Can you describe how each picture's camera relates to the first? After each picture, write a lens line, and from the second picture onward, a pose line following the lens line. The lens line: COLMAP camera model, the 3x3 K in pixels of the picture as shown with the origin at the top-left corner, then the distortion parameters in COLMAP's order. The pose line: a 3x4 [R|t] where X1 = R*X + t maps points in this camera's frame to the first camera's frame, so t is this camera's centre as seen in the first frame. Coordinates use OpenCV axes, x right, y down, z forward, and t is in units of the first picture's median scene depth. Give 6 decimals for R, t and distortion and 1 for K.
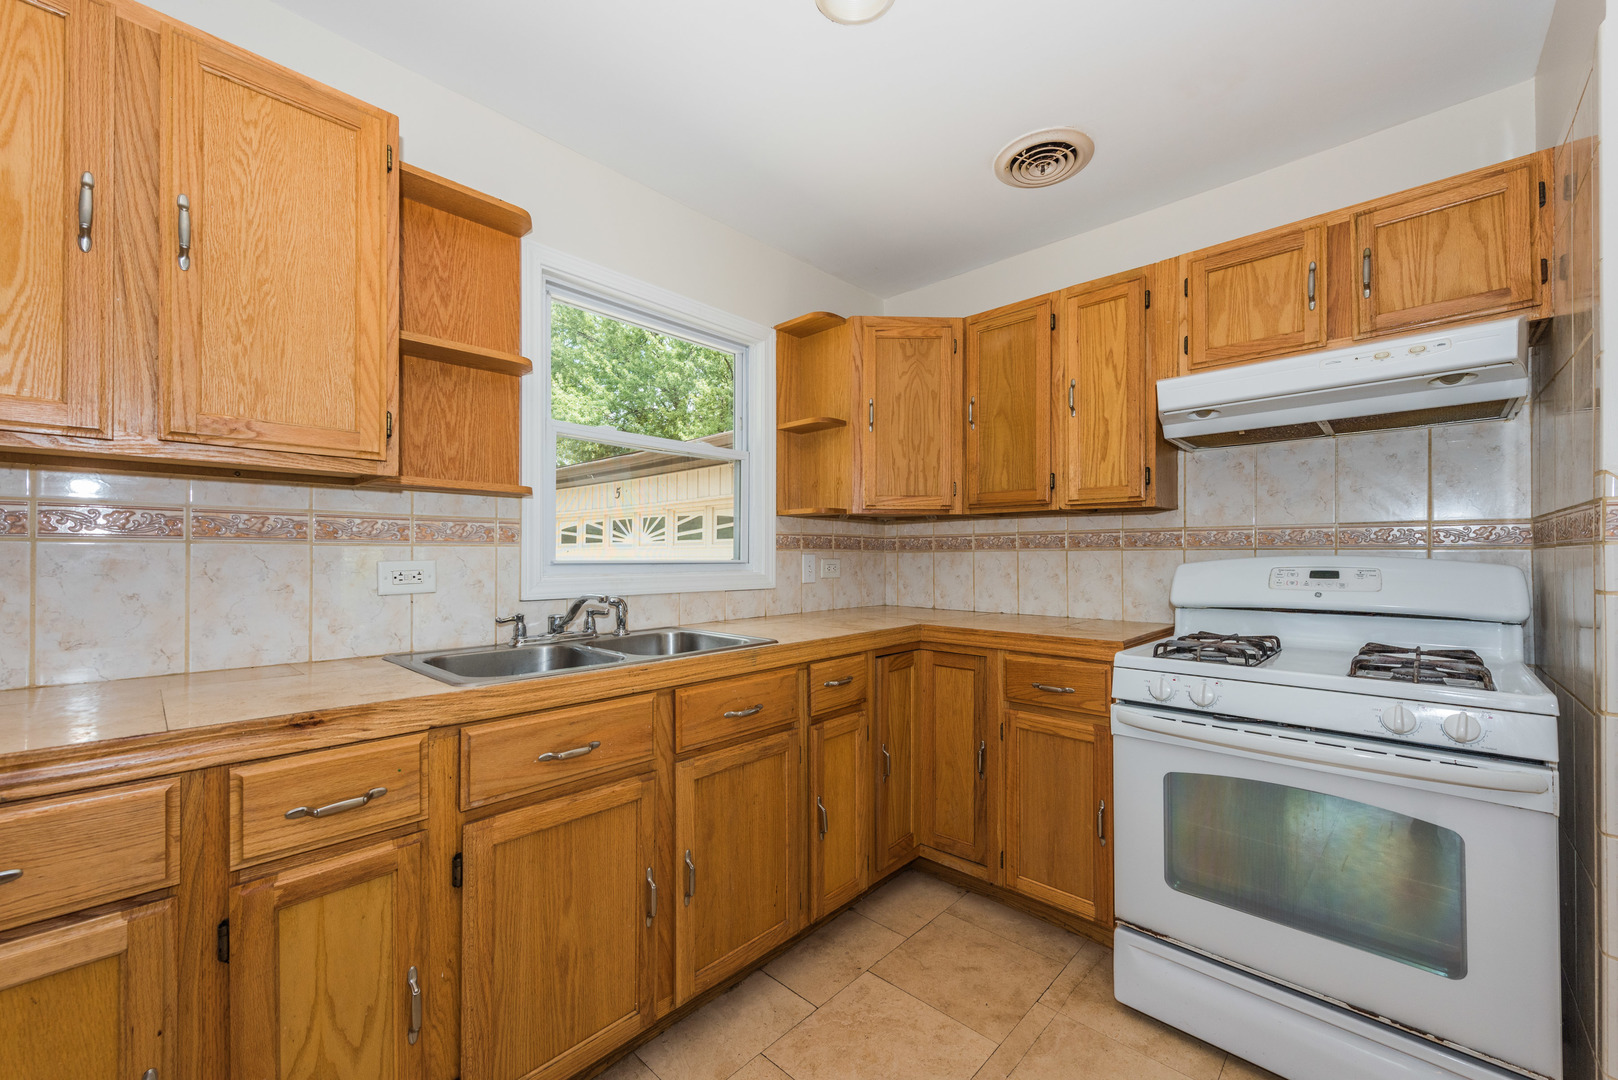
lens RADIAL K [[639.1, 0, 818.6], [0, 639.1, 548.1], [0, 0, 1]] dist [0.011718, -0.003393]
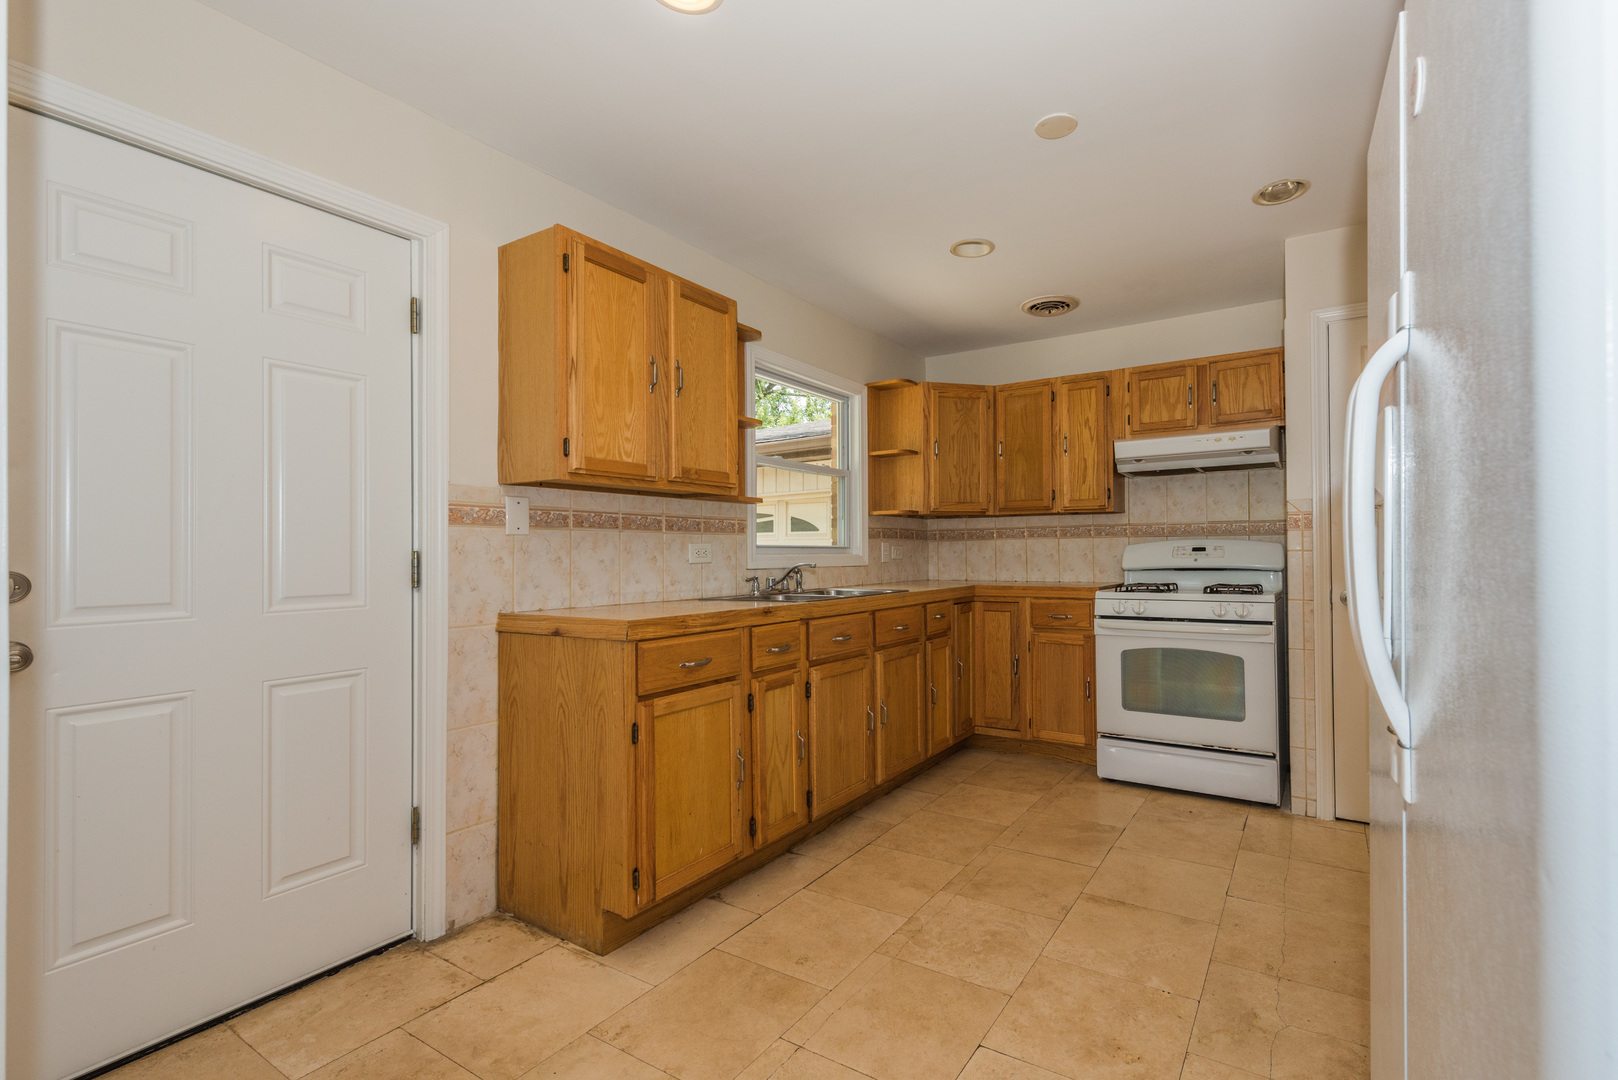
lens RADIAL K [[699.7, 0, 886.8], [0, 699.7, 537.9], [0, 0, 1]] dist [0.017995, -0.001292]
pose [[0.981789, -0.003215, 0.189948, -0.475159], [0.005302, 0.999931, -0.010480, 0.025139], [-0.189901, 0.011297, 0.981738, -0.809708]]
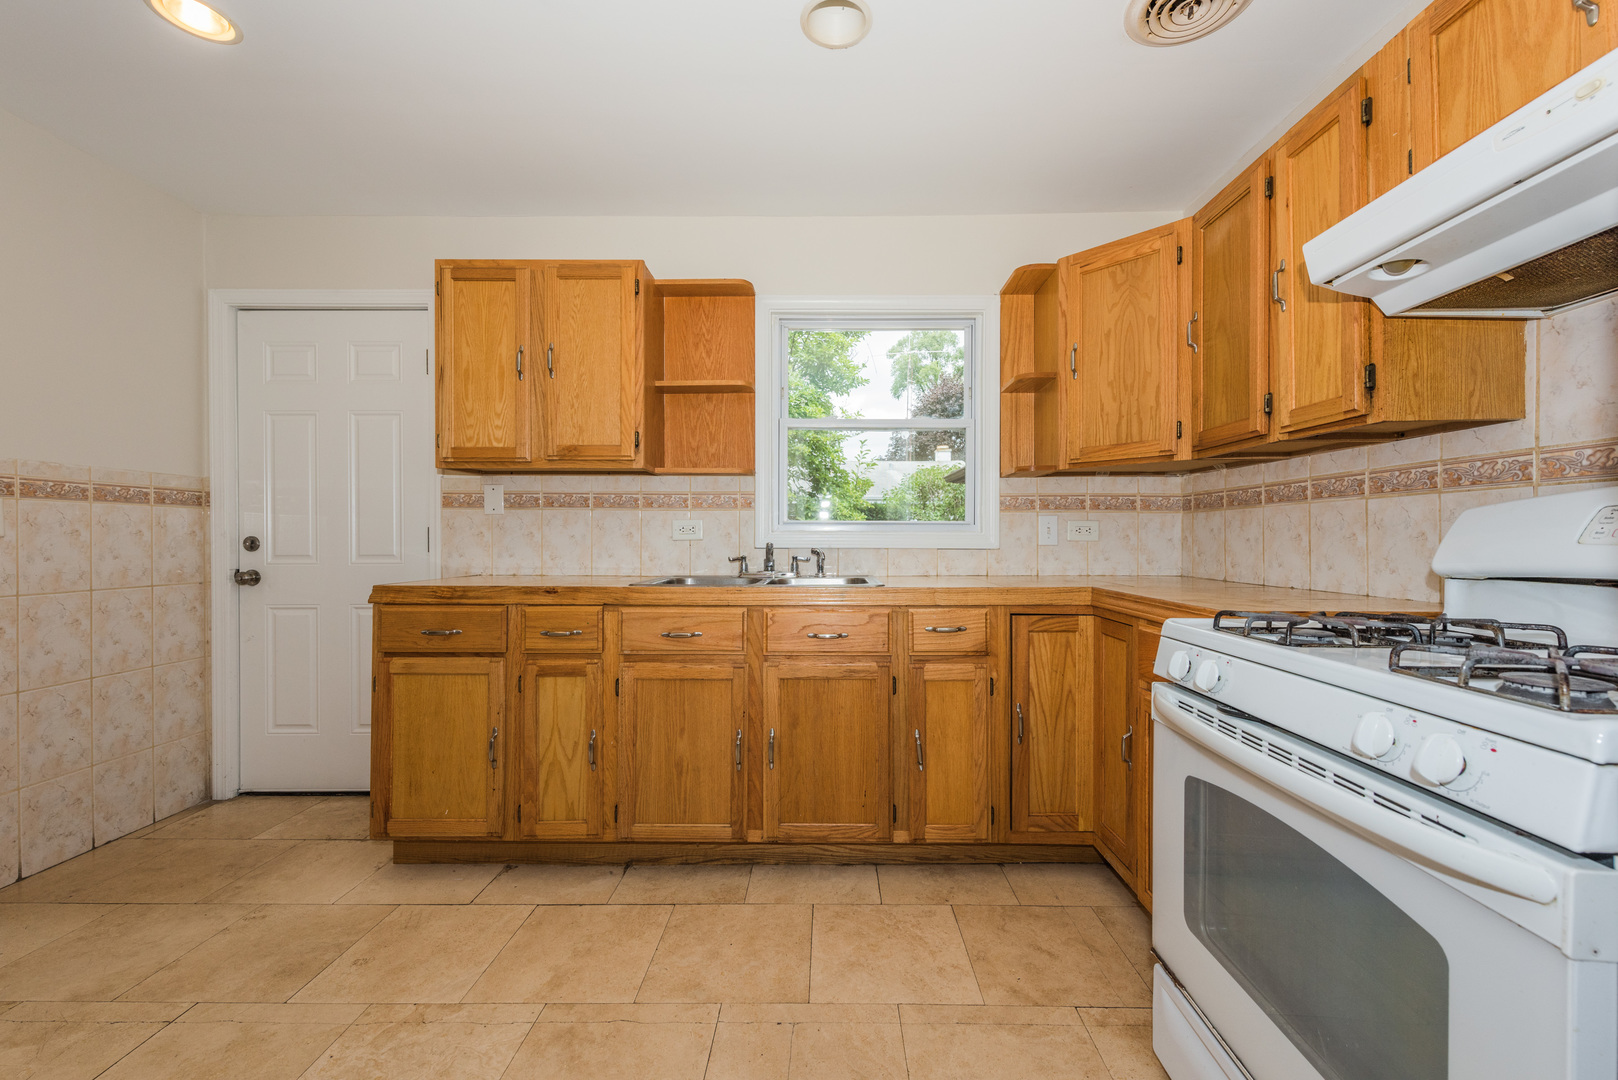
lens RADIAL K [[639.1, 0, 803.4], [0, 639.1, 533.4], [0, 0, 1]] dist [0.011718, -0.003393]
pose [[0.666789, -0.004648, -0.745232, 0.702248], [0.007517, 0.999972, 0.000489, 0.051124], [0.745209, -0.005928, 0.666805, 0.131667]]
